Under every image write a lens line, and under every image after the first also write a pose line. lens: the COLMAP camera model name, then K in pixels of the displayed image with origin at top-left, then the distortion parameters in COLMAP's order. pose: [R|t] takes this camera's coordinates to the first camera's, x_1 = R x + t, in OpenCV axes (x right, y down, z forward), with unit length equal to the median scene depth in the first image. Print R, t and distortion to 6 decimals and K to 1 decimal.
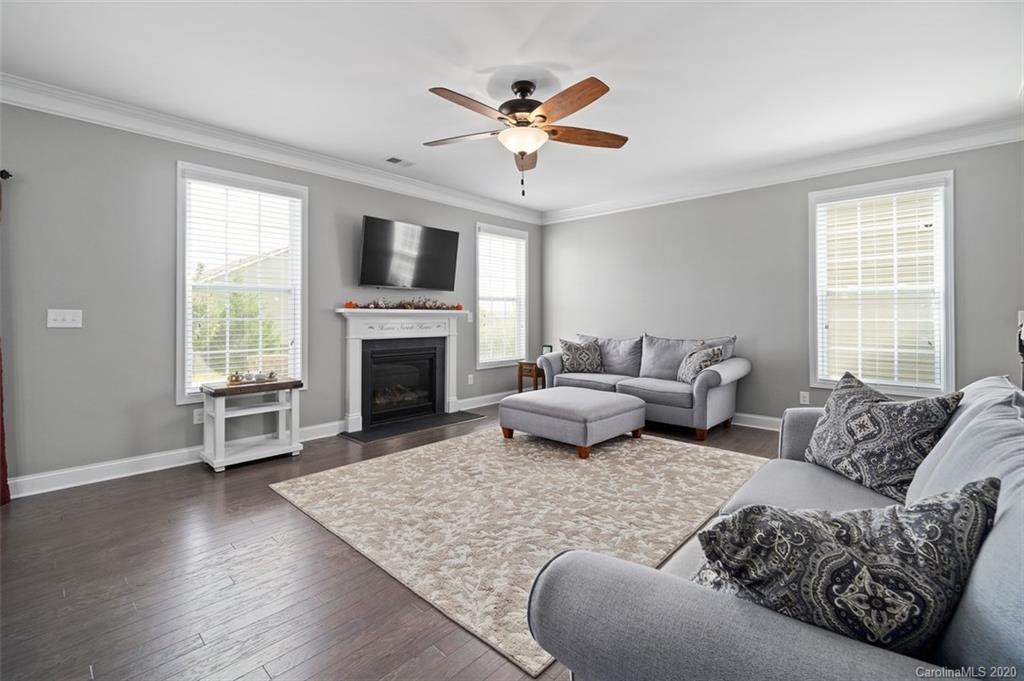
lens RADIAL K [[446.7, 0, 510.7], [0, 446.7, 310.8], [0, 0, 1]] dist [-0.002596, -0.000681]
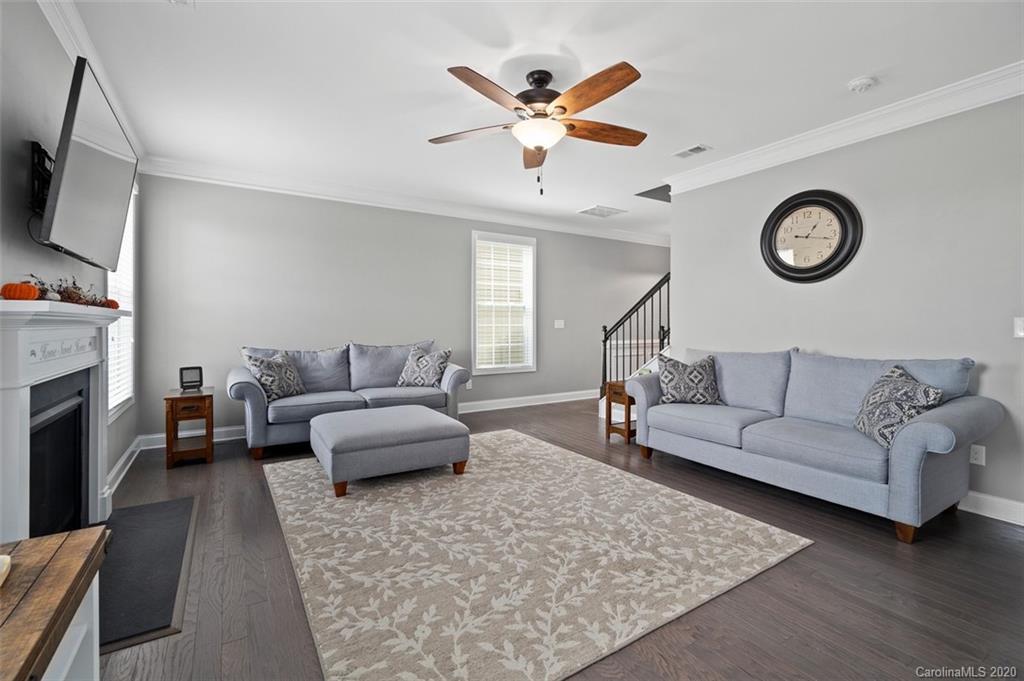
lens RADIAL K [[446.7, 0, 511.3], [0, 446.7, 321.2], [0, 0, 1]] dist [-0.002596, -0.000681]
pose [[0.255416, 0.003185, 0.966826, -0.856463], [-0.013372, 0.999911, 0.000239, 0.008351], [-0.966739, -0.012990, 0.255435, 0.783785]]
